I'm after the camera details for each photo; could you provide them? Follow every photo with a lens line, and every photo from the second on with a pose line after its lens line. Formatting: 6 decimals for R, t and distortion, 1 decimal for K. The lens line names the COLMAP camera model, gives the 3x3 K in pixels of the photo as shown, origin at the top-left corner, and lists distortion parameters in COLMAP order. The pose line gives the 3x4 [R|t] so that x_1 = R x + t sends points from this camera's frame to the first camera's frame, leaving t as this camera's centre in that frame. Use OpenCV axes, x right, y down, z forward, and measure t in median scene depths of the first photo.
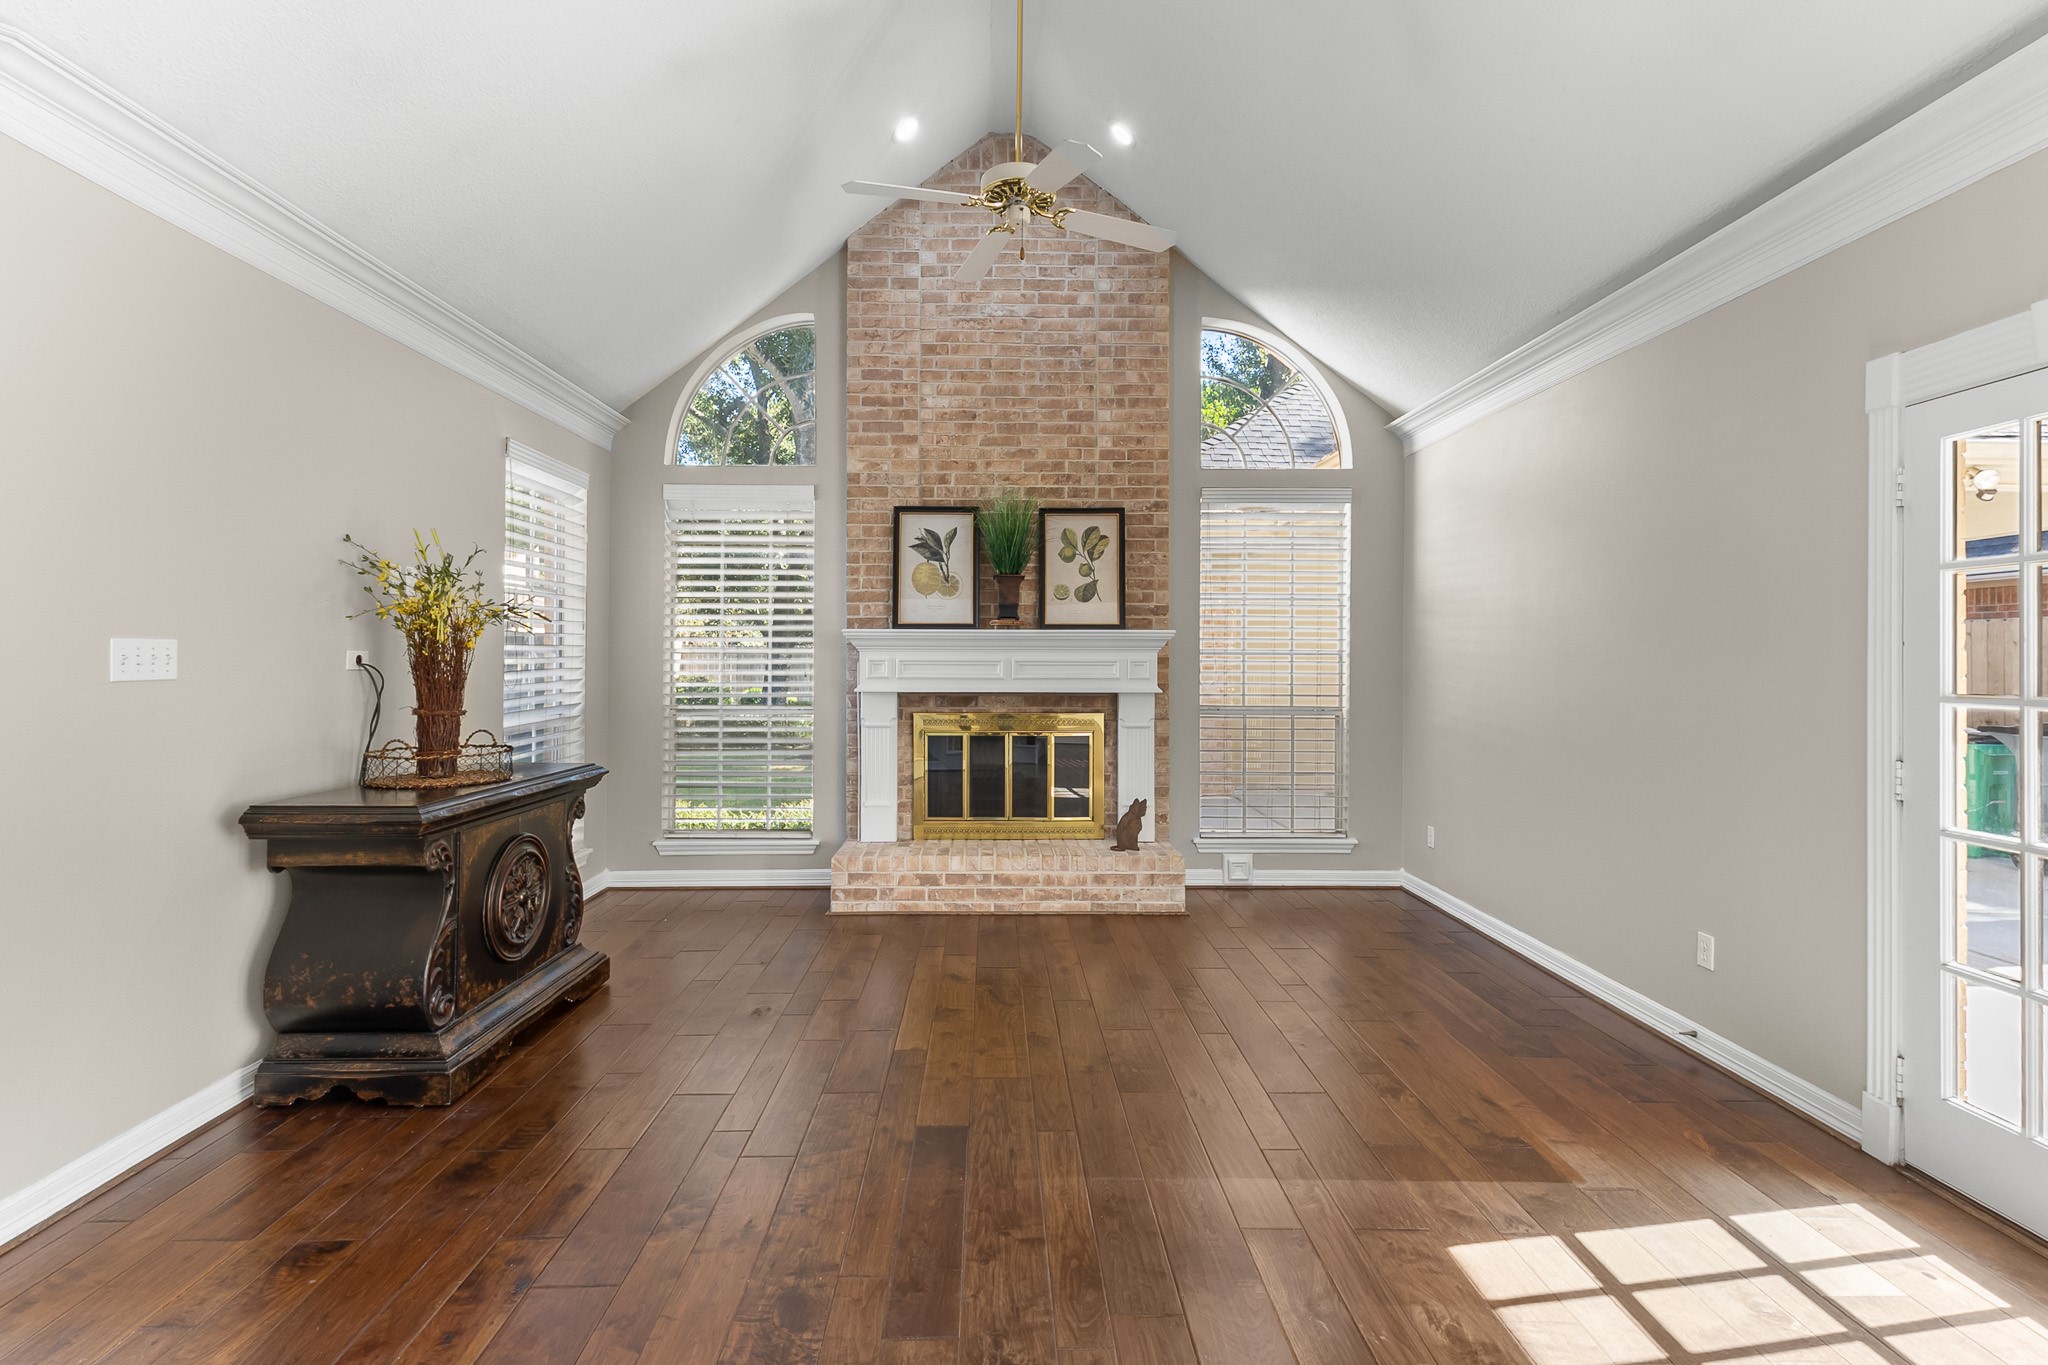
lens RADIAL K [[960.6, 0, 1008.9], [0, 960.6, 650.0], [0, 0, 1]] dist [0.019116, -0.000113]
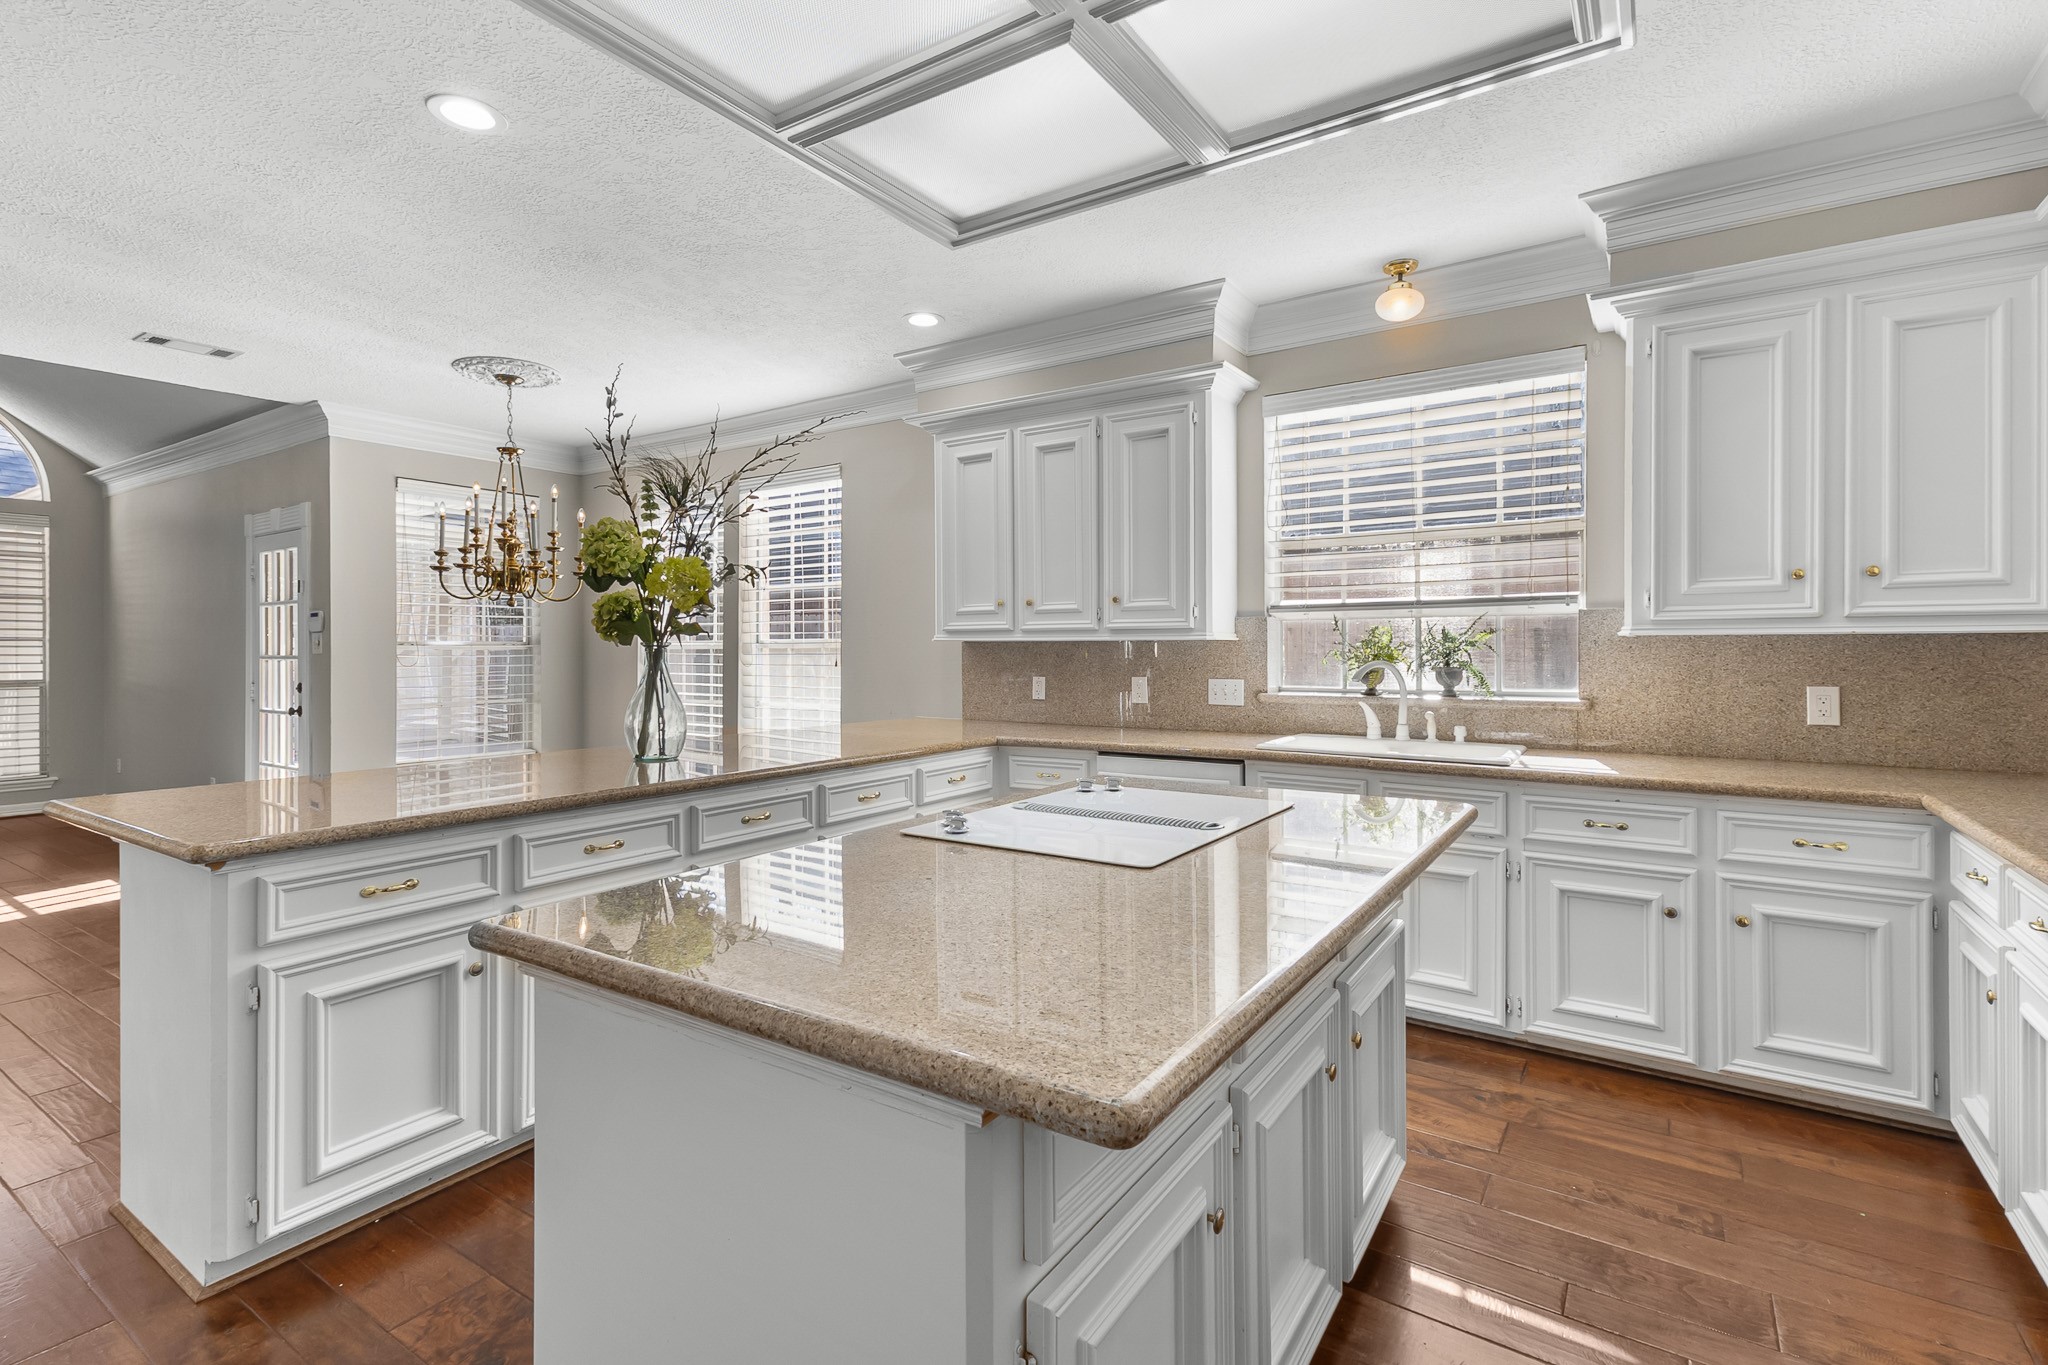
lens RADIAL K [[947.0, 0, 1023.7], [0, 947.0, 656.1], [0, 0, 1]] dist [0.022693, -0.000322]
pose [[0.567657, -0.012881, 0.823164, 0.015675], [-0.001795, 0.999856, 0.016884, 0.001011], [-0.823263, -0.011062, 0.567553, -0.900275]]
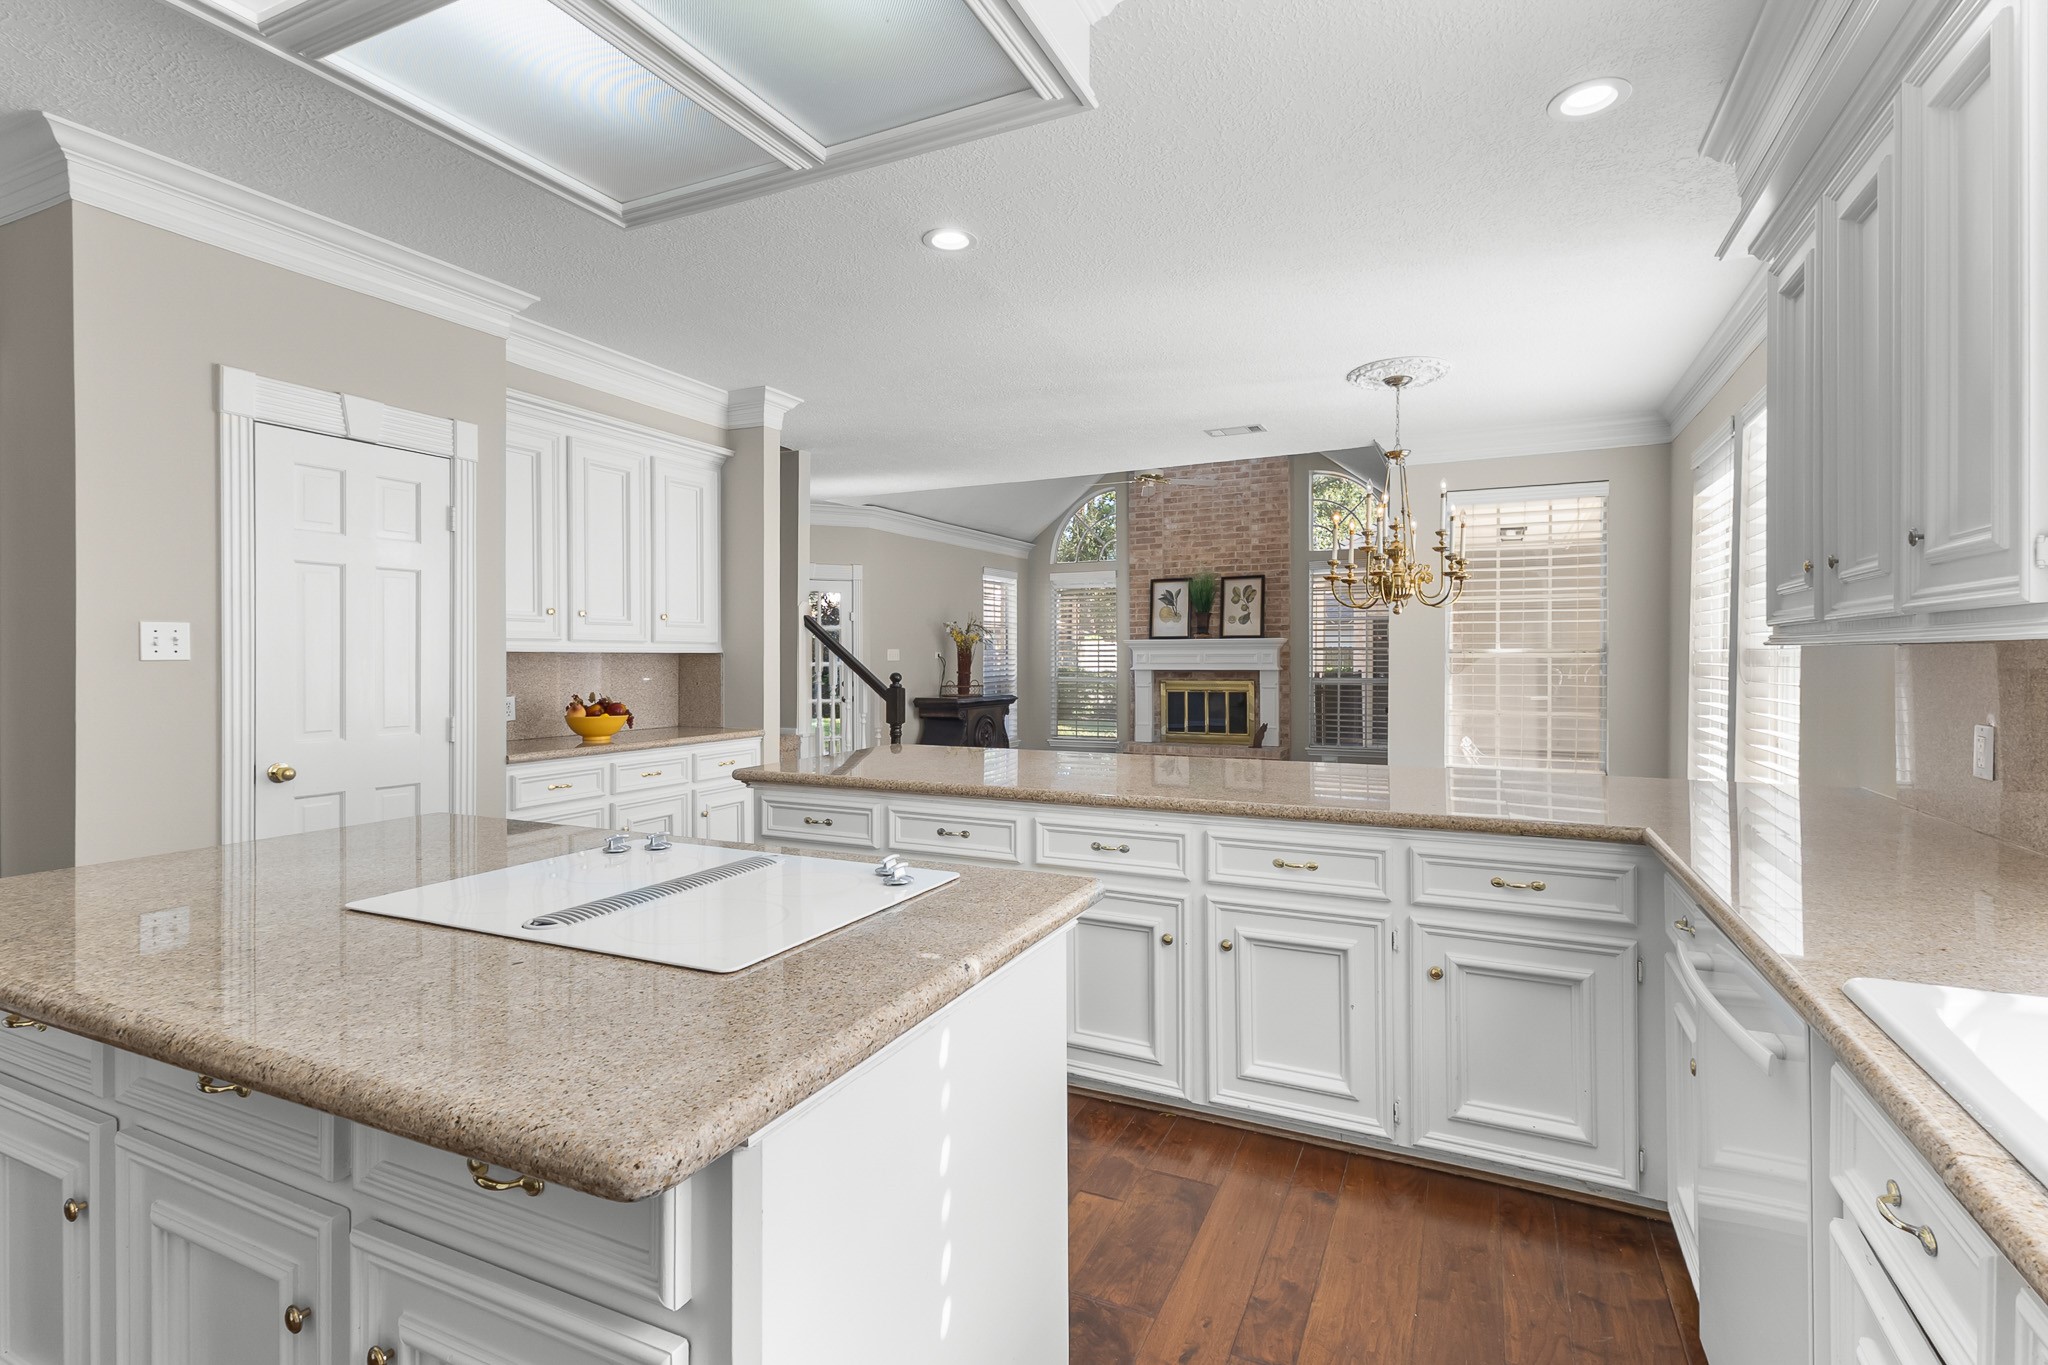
lens RADIAL K [[947.0, 0, 1023.7], [0, 947.0, 656.1], [0, 0, 1]] dist [0.022693, -0.000322]
pose [[0.892017, -0.007723, -0.451935, 0.550132], [0.011076, 0.999927, 0.004775, 0.001215], [0.451865, -0.009265, 0.892038, -0.925957]]
